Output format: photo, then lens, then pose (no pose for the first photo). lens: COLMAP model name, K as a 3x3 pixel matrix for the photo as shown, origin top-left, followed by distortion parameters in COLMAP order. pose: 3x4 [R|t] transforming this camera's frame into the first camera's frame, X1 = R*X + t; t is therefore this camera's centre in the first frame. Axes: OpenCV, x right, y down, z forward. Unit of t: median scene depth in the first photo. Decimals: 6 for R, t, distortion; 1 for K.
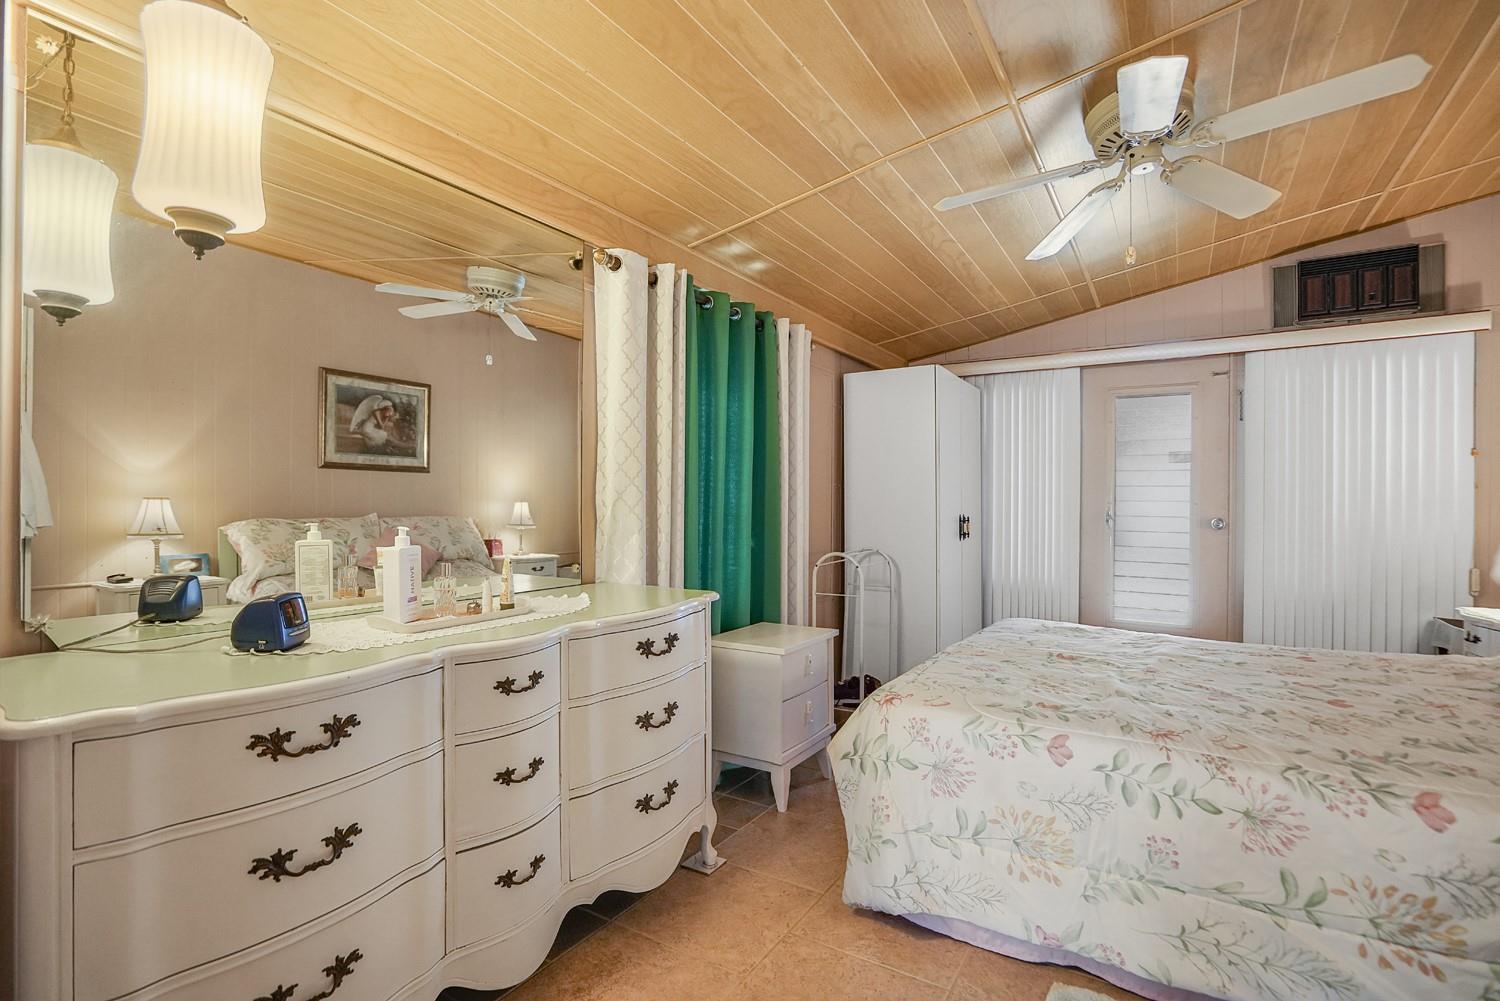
lens RADIAL K [[685.8, 0, 735.4], [0, 685.8, 500.4], [0, 0, 1]] dist [-0.054552, 0.019268]
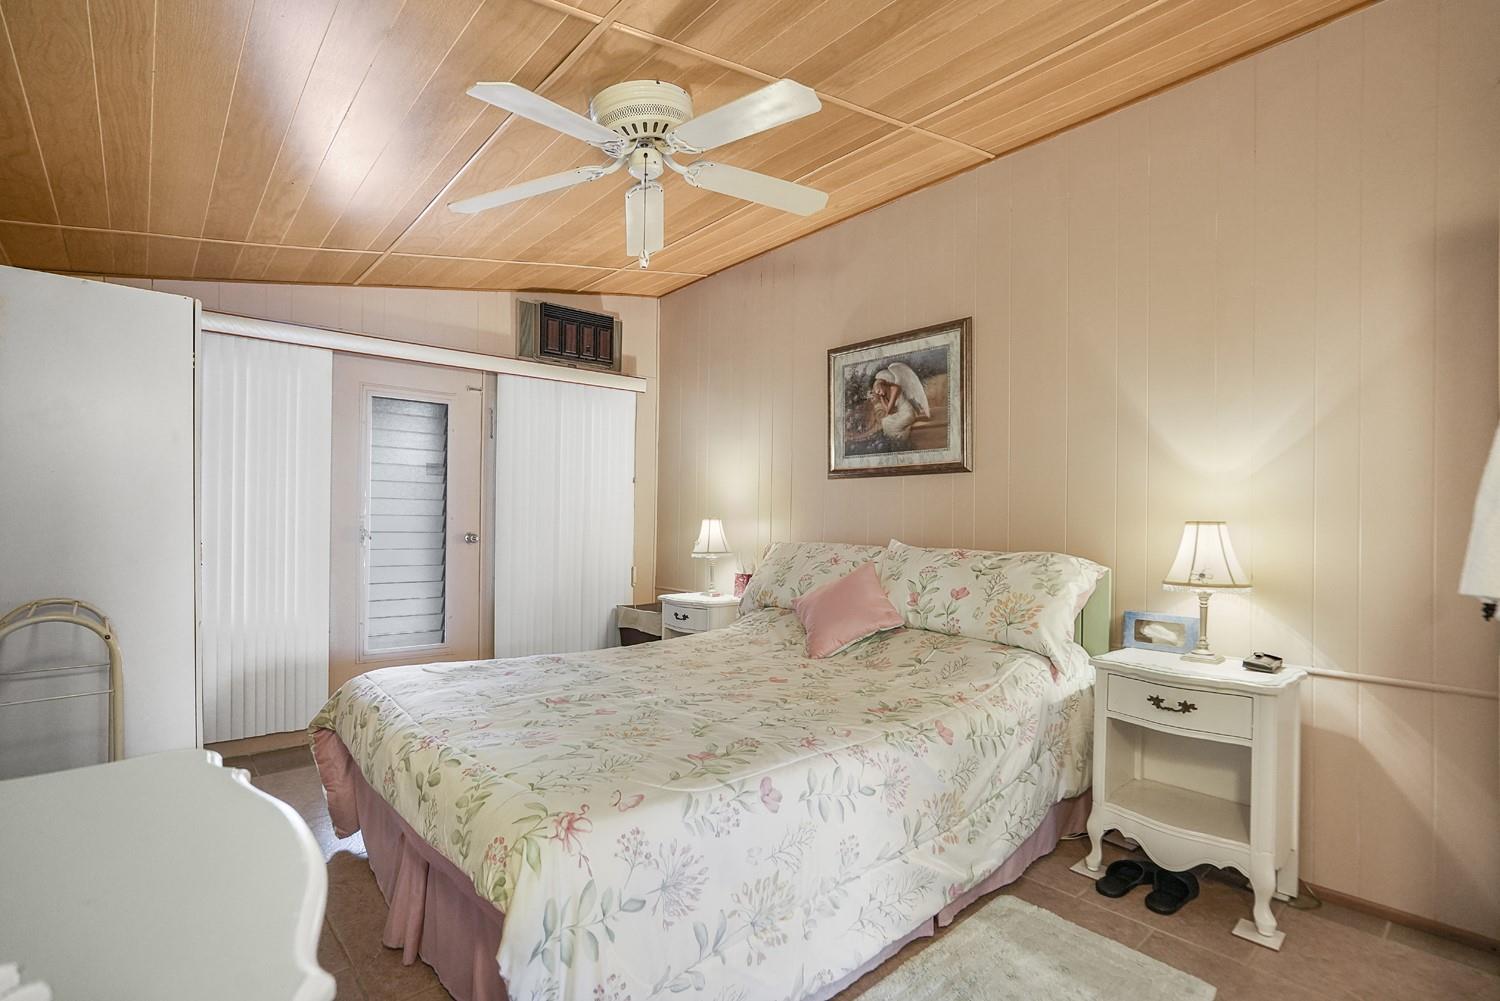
lens RADIAL K [[710.9, 0, 752.6], [0, 710.9, 504.2], [0, 0, 1]] dist [-0.047137, 0.015922]
pose [[0.260262, 0.017463, 0.965380, -0.378403], [-0.008089, 0.999841, -0.015906, -0.006291], [-0.965504, -0.003669, 0.260362, 0.651778]]
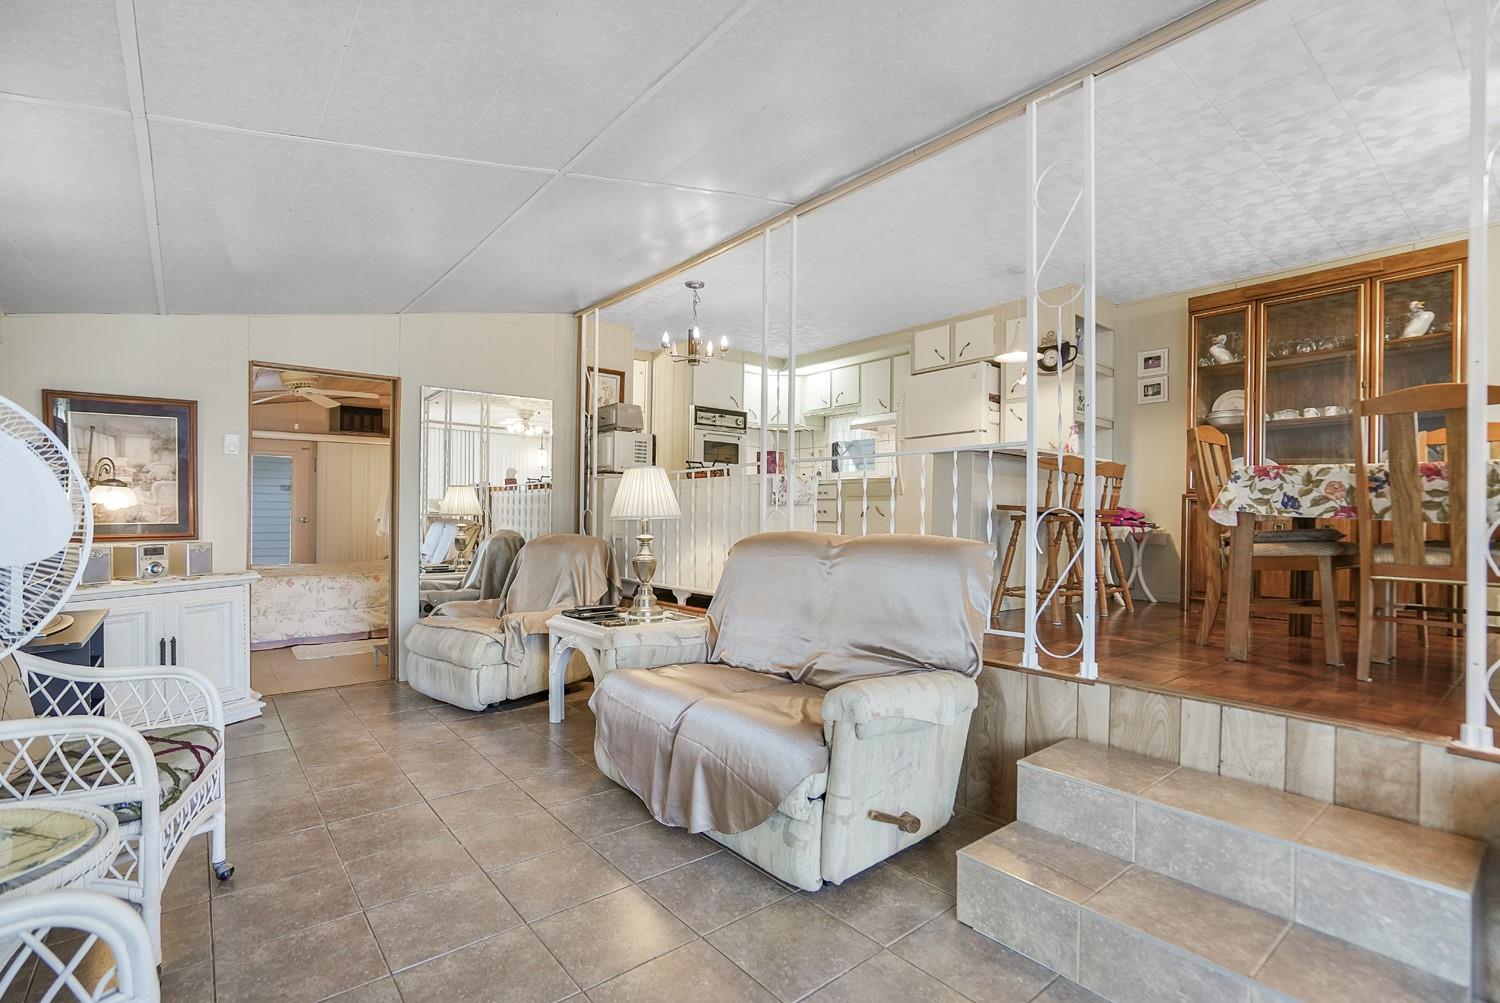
lens RADIAL K [[697.5, 0, 759.1], [0, 697.5, 515.8], [0, 0, 1]] dist [-0.019320, 0.000303]
pose [[0.287172, -0.005563, 0.957863, -1.895931], [-0.010790, 0.999901, 0.009042, -0.031951], [-0.957818, -0.012932, 0.287083, -1.984196]]
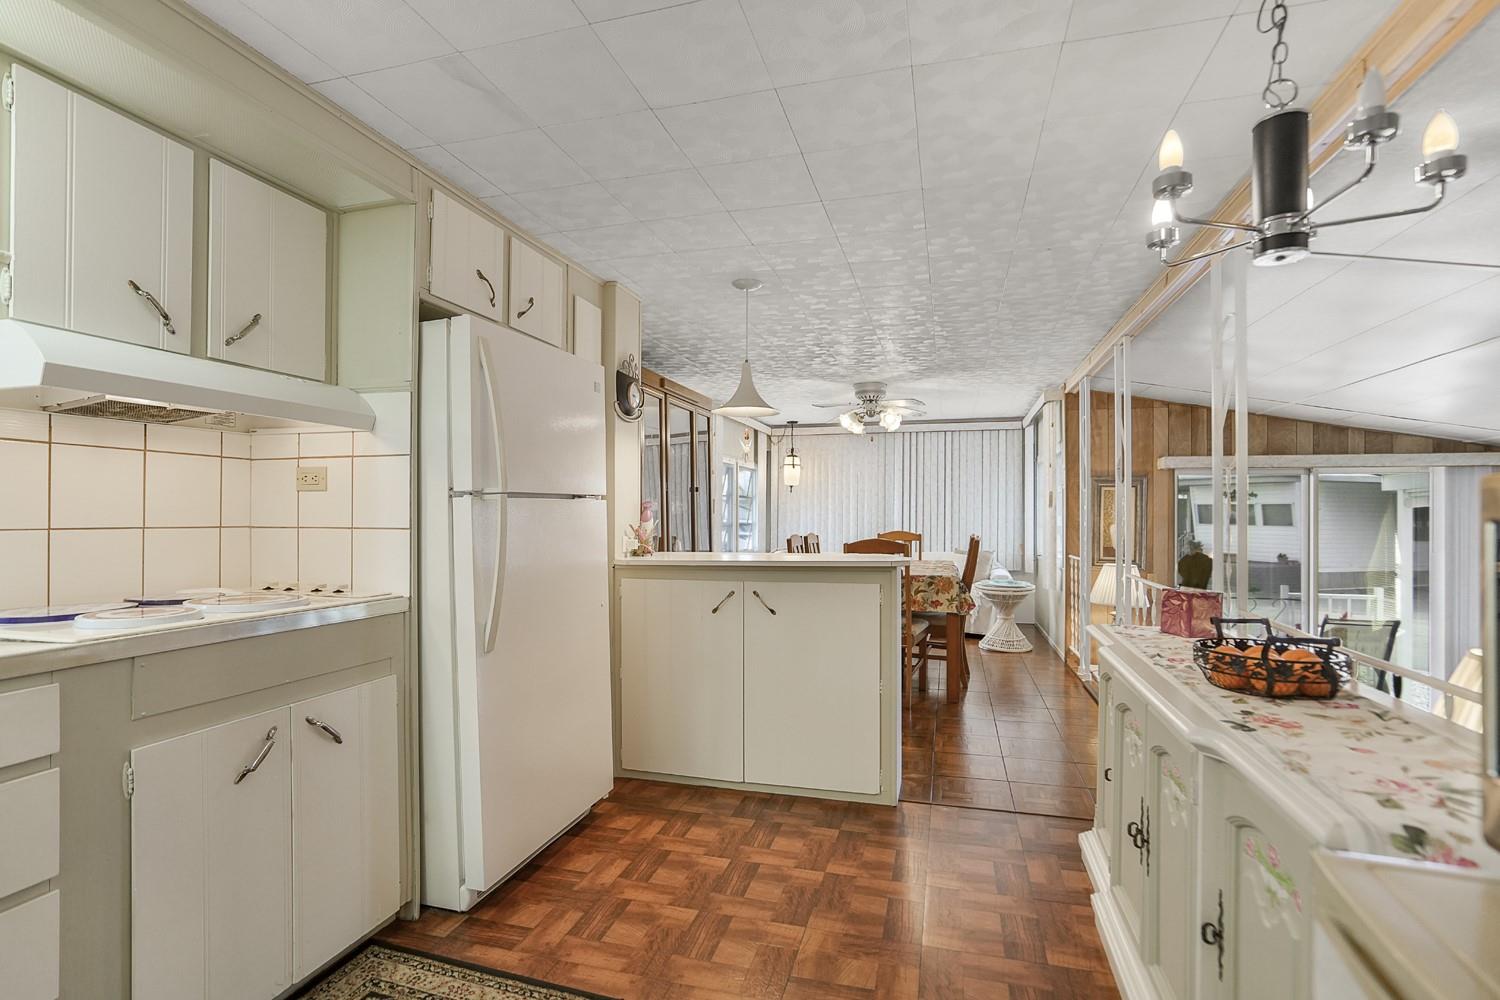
lens RADIAL K [[701.5, 0, 741.2], [0, 701.5, 501.6], [0, 0, 1]] dist [-0.050459, 0.020038]
pose [[-0.956883, -0.020698, -0.289735, 1.180232], [-0.014900, 0.999642, -0.022201, -0.321954], [0.290091, -0.016927, -0.956849, -0.548378]]
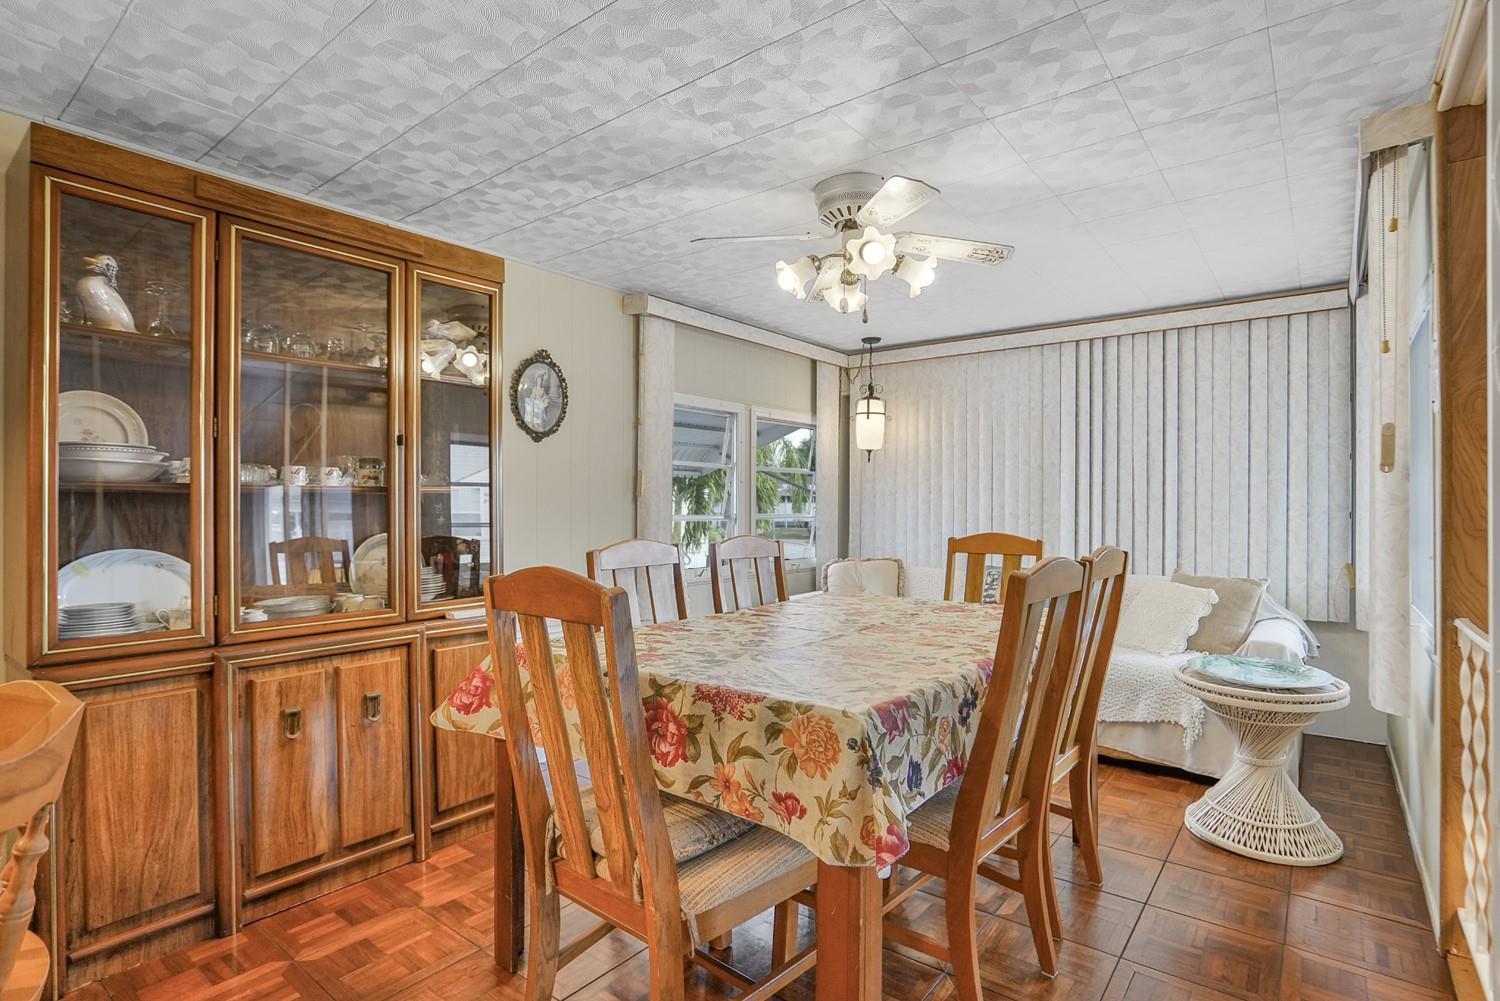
lens RADIAL K [[740.0, 0, 749.6], [0, 740.0, 494.5], [0, 0, 1]] dist [-0.018627, 0.001445]
pose [[-0.996438, -0.014075, 0.083146, -0.121394], [-0.015199, 0.999801, -0.012902, -0.321534], [-0.082948, -0.014120, -0.996454, -1.887052]]
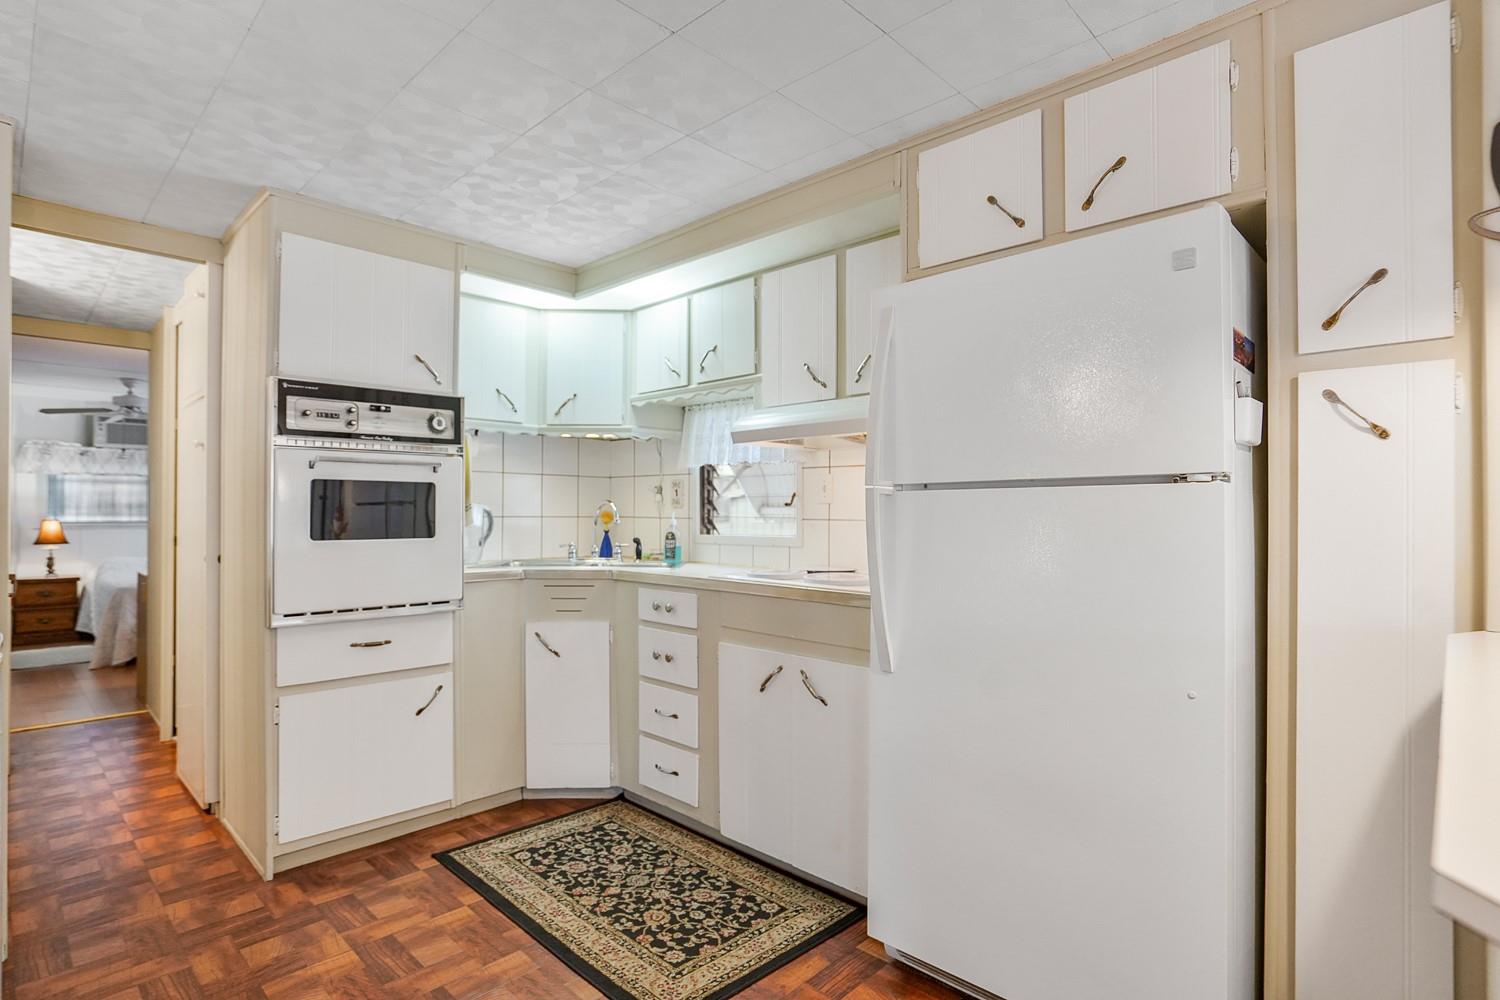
lens RADIAL K [[751.8, 0, 751.7], [0, 751.8, 505.7], [0, 0, 1]] dist [-0.052246, 0.024061]
pose [[0.180779, -0.006164, 0.983504, 0.223942], [-0.001417, 0.999978, 0.006528, -0.333673], [-0.983523, -0.002574, 0.180766, -1.703512]]
